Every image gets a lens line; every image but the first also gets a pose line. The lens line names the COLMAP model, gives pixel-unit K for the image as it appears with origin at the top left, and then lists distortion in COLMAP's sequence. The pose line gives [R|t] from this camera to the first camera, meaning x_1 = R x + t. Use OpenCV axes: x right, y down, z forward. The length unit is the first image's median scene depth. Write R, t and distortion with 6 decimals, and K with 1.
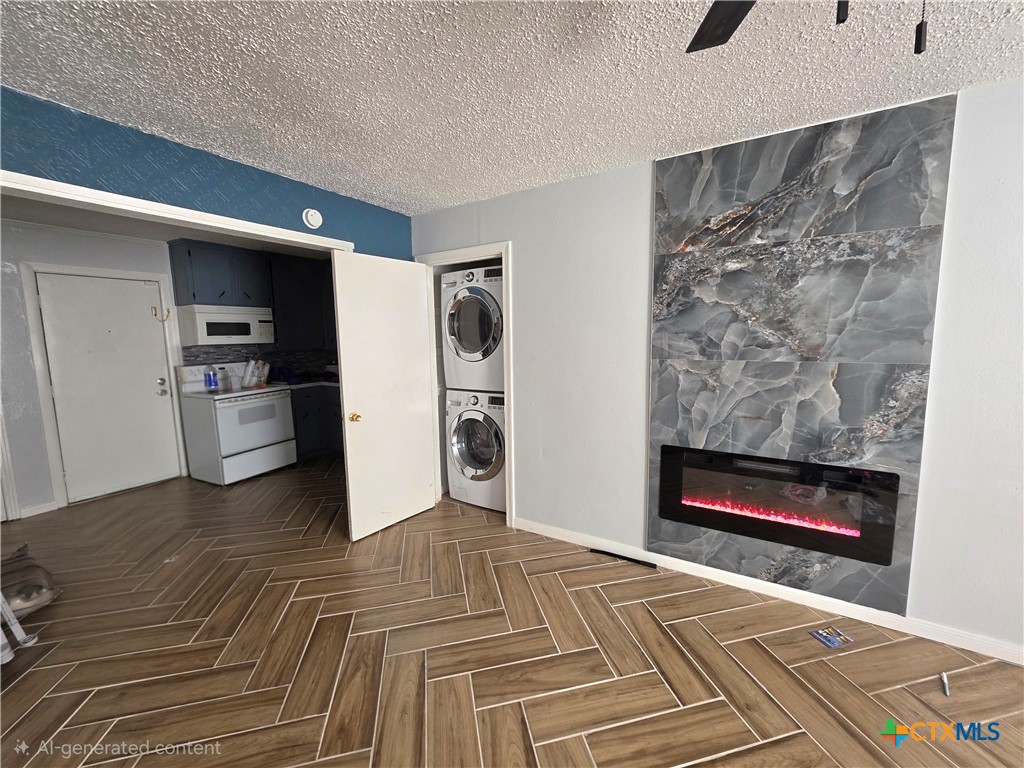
lens RADIAL K [[408.5, 0, 516.8], [0, 408.5, 382.9], [0, 0, 1]] dist [-0.001710, 0.000794]
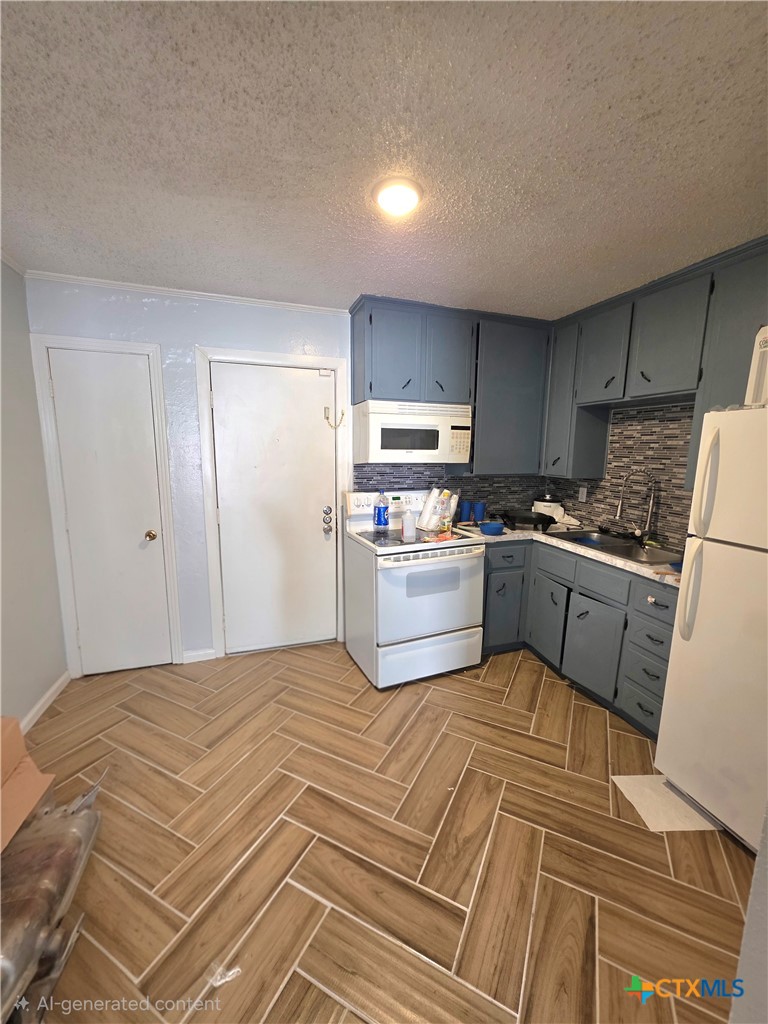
lens RADIAL K [[408.5, 0, 383.1], [0, 408.5, 518.9], [0, 0, 1]] dist [-0.001710, 0.000794]
pose [[0.762354, 0.128817, -0.634210, -0.320922], [-0.097863, 0.991667, 0.083784, -0.058460], [0.639718, -0.001808, 0.768608, 0.487809]]
